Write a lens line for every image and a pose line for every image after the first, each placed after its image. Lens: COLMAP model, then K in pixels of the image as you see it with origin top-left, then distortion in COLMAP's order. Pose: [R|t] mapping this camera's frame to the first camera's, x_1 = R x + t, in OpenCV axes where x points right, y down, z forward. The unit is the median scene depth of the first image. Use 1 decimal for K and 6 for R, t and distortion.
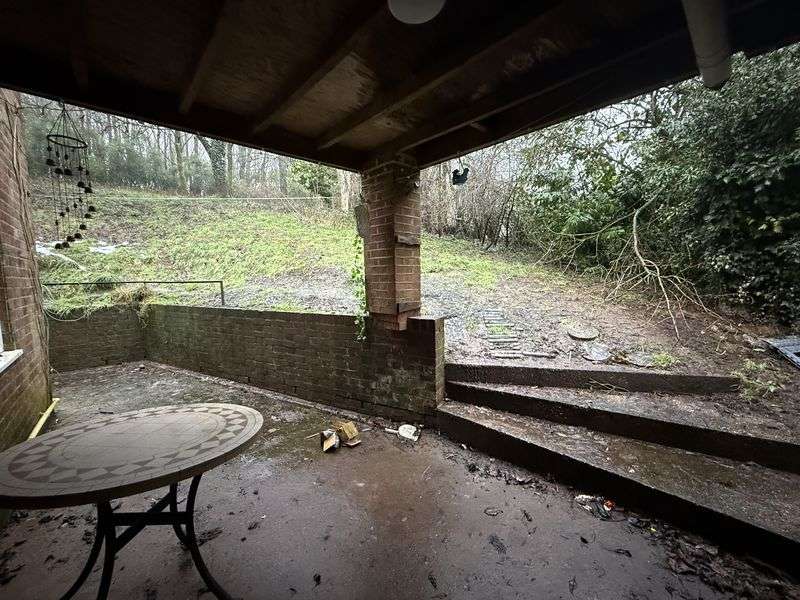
lens RADIAL K [[315.3, 0, 400.0], [0, 315.3, 300.0], [0, 0, 1]] dist [0.000769, 0.000145]
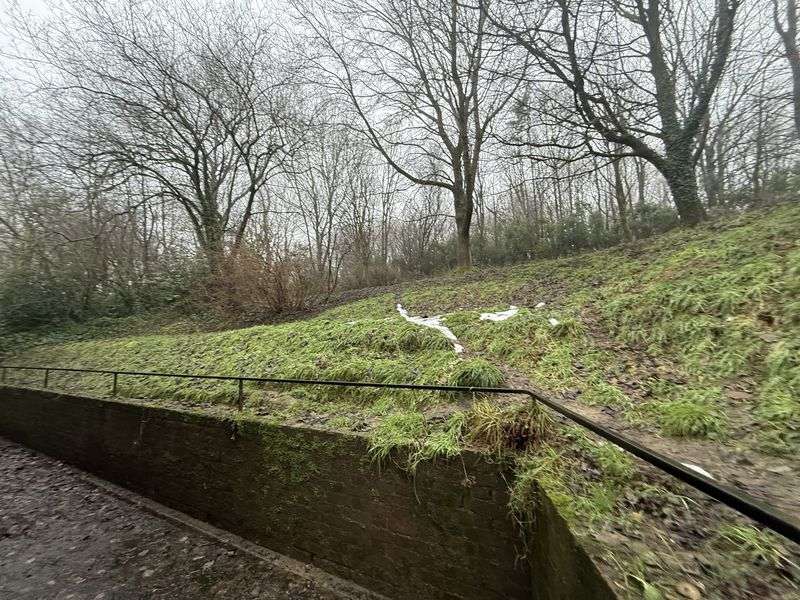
lens RADIAL K [[315.3, 0, 400.0], [0, 315.3, 300.0], [0, 0, 1]] dist [0.000769, 0.000145]
pose [[0.334396, -0.132685, -0.933046, -0.443323], [-0.076646, 0.982931, -0.167248, -0.073971], [0.939311, 0.127441, 0.318518, 0.628757]]
